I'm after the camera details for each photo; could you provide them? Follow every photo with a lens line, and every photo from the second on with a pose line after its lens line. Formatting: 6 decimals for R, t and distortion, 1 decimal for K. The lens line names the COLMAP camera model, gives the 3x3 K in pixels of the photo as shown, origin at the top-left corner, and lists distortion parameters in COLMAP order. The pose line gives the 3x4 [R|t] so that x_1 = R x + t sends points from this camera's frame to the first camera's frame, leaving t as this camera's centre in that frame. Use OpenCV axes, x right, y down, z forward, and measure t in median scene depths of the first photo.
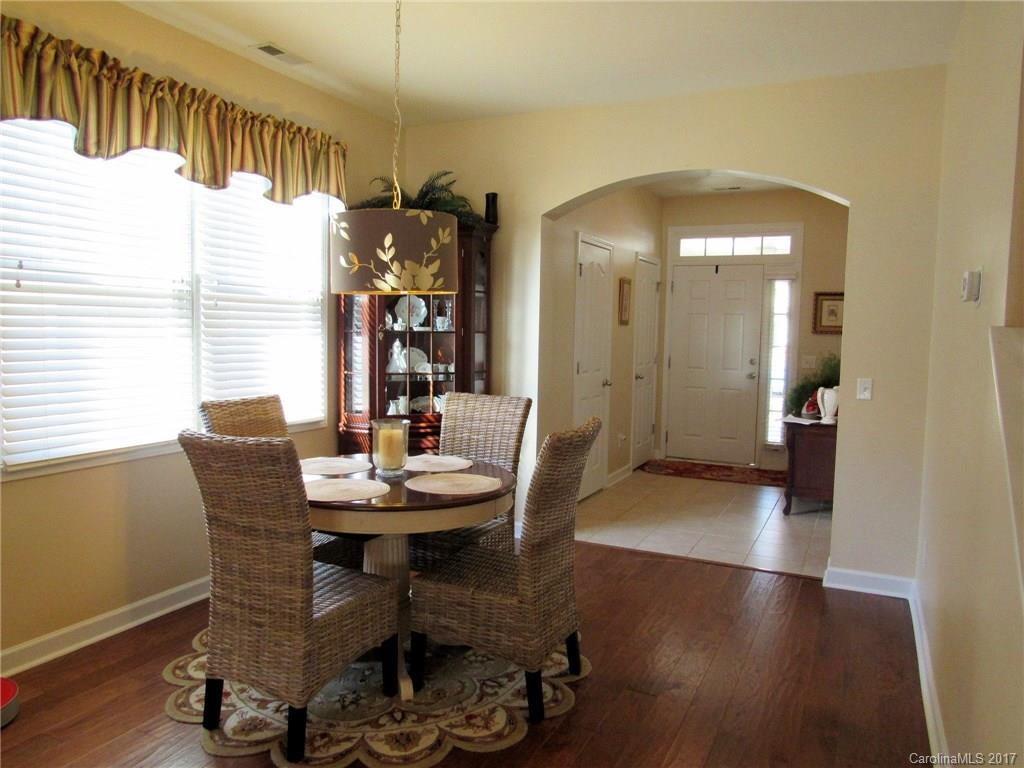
lens RADIAL K [[727.7, 0, 511.6], [0, 727.7, 383.9], [0, 0, 1]] dist [-0.029523, 0.013604]
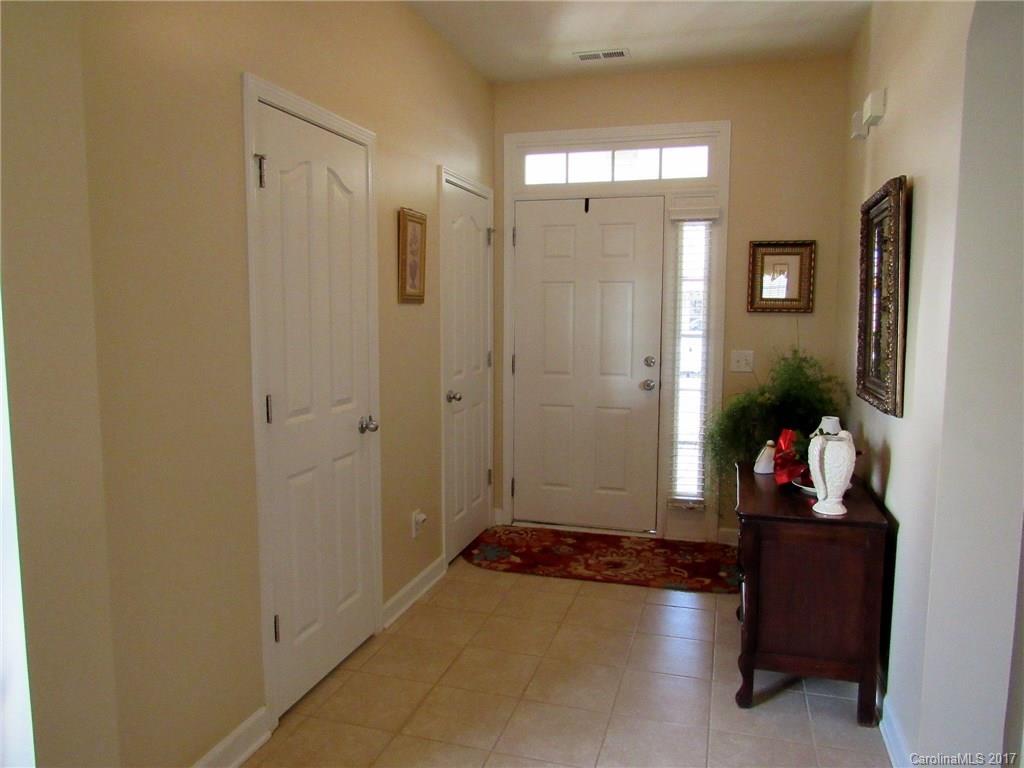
lens RADIAL K [[727.7, 0, 510.5], [0, 727.7, 380.8], [0, 0, 1]] dist [-0.029523, 0.013604]
pose [[0.985816, -0.032718, 0.164609, 0.123886], [0.028480, 0.999201, 0.028040, -0.035185], [-0.165395, -0.022954, 0.985960, 0.438668]]
